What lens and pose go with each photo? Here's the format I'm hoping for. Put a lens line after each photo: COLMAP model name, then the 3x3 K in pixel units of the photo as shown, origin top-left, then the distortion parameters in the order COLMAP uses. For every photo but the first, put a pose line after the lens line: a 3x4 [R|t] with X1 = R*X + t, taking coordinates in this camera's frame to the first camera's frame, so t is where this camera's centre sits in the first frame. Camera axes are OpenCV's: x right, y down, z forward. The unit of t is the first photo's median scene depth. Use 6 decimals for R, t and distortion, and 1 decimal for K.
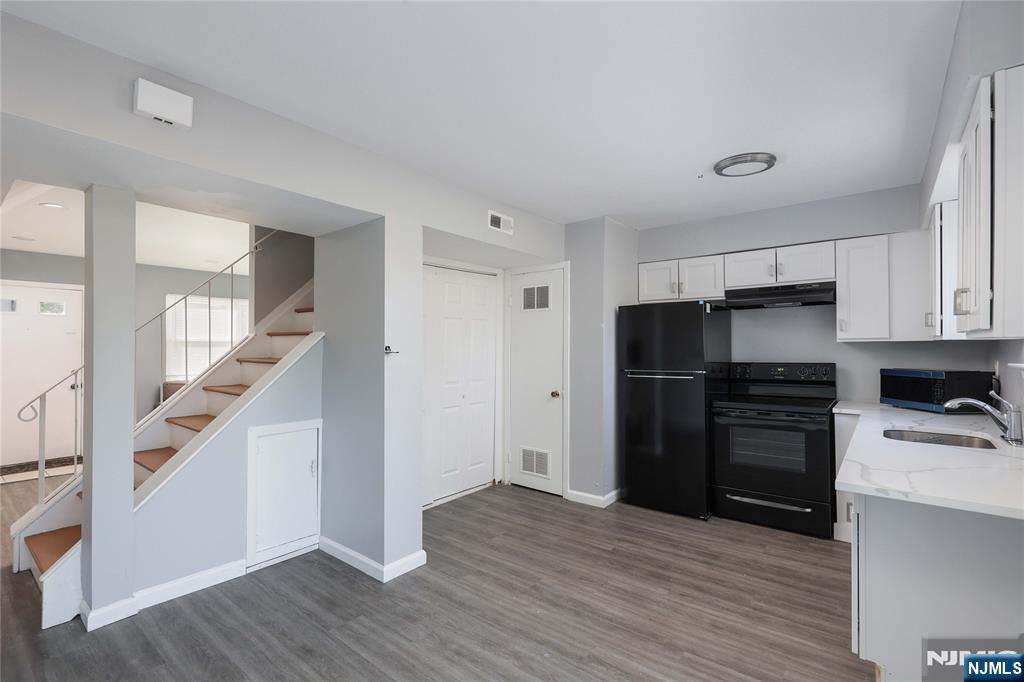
lens RADIAL K [[468.6, 0, 512.0], [0, 468.6, 341.0], [0, 0, 1]] dist [-0.001203, -0.000207]
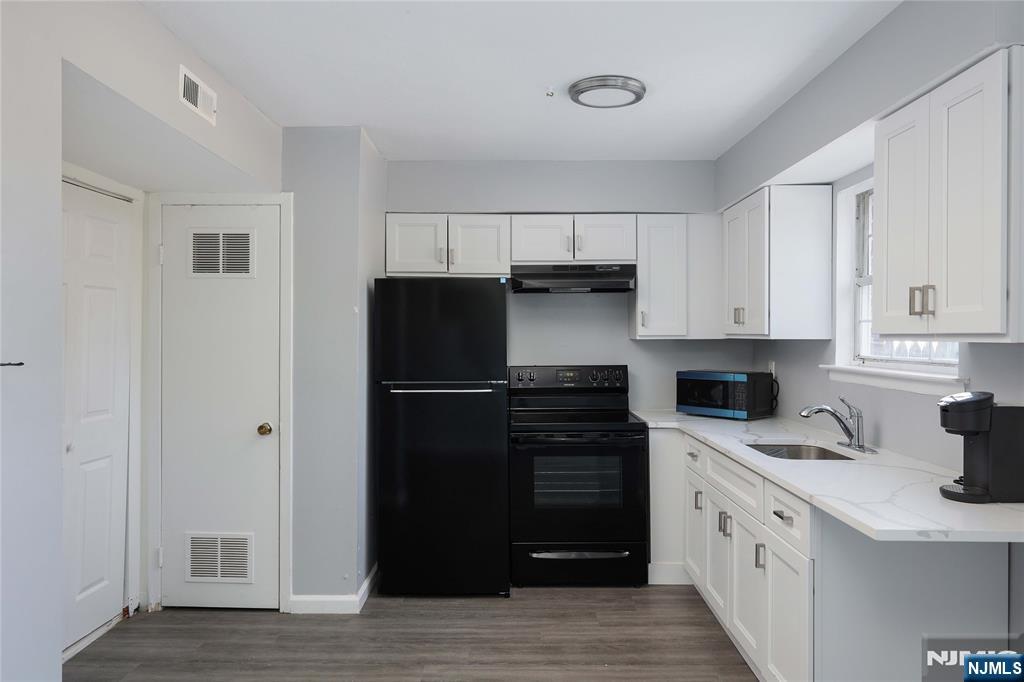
lens RADIAL K [[670.0, 0, 511.0], [0, 670.0, 337.5], [0, 0, 1]] dist [0.000777, 0.000032]
pose [[0.784418, 0.007516, 0.620188, -0.188904], [-0.014221, 0.999882, 0.005870, -0.004866], [-0.620070, -0.013424, 0.784432, 0.213986]]
